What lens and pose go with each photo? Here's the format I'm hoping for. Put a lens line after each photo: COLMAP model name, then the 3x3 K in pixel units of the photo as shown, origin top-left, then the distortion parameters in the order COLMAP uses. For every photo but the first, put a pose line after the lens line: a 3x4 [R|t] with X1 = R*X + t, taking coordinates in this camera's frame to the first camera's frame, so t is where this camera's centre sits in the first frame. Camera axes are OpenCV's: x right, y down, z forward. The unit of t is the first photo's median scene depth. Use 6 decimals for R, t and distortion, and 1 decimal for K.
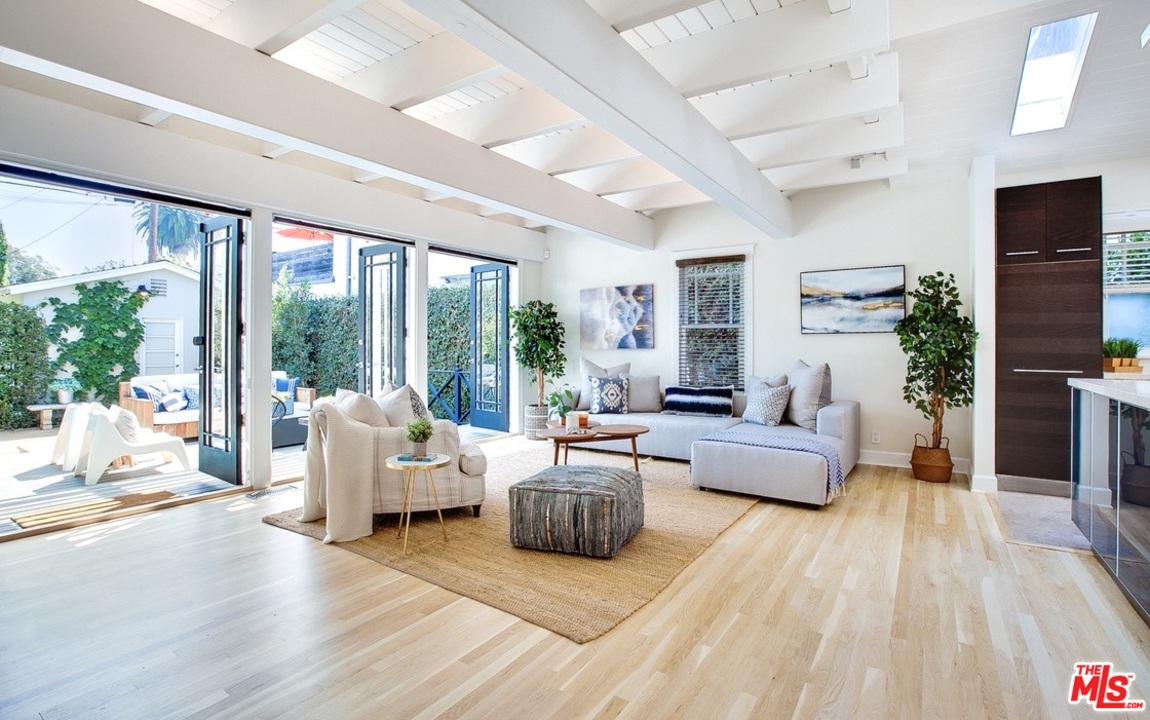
lens RADIAL K [[545.1, 0, 575.0], [0, 545.1, 346.4], [0, 0, 1]] dist [-0.041454, 0.006468]
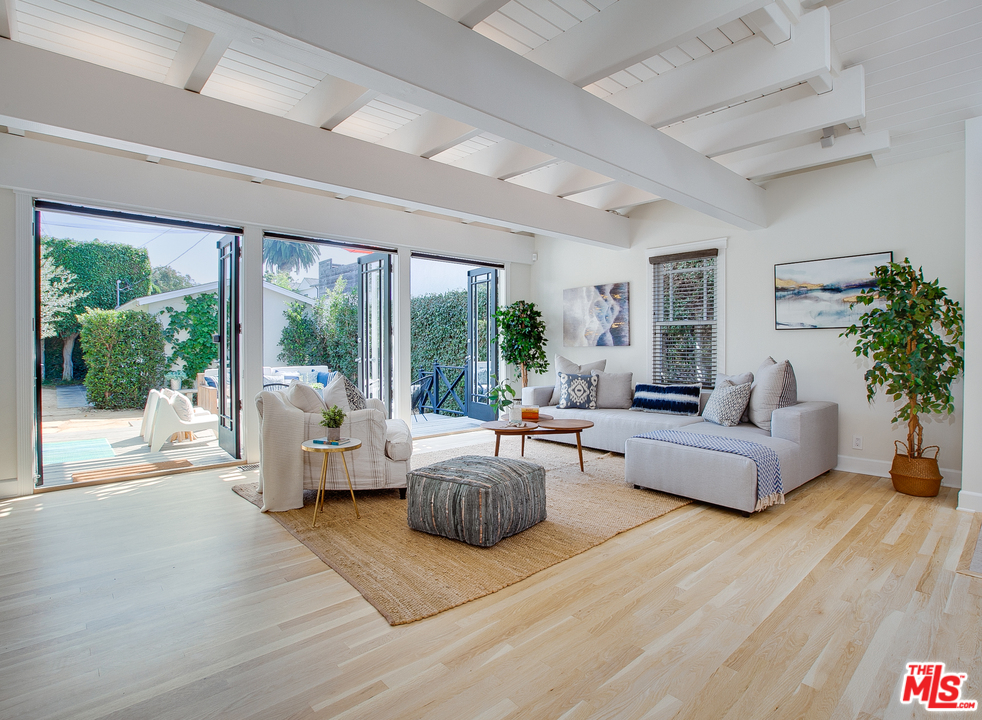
lens RADIAL K [[504.9, 0, 510.2], [0, 504.9, 353.8], [0, 0, 1]] dist [-0.045314, 0.009381]
pose [[0.972997, 0.003430, -0.230791, 0.199413], [0.000042, 0.999887, 0.015034, 0.006538], [0.230816, -0.014638, 0.972887, 0.057041]]
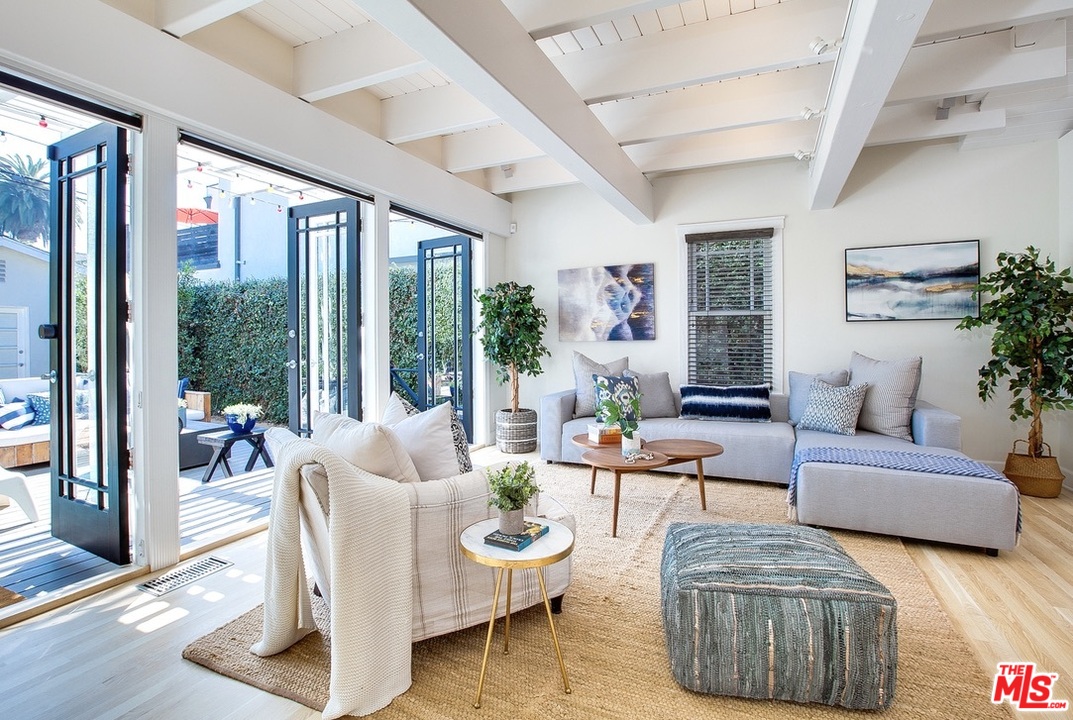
lens RADIAL K [[518.3, 0, 525.5], [0, 518.3, 343.3], [0, 0, 1]] dist [-0.035738, 0.006133]
pose [[0.989903, -0.006525, 0.141595, -0.228981], [0.005441, 0.999953, 0.008040, 0.002276], [-0.141641, -0.007189, 0.989892, 0.328408]]
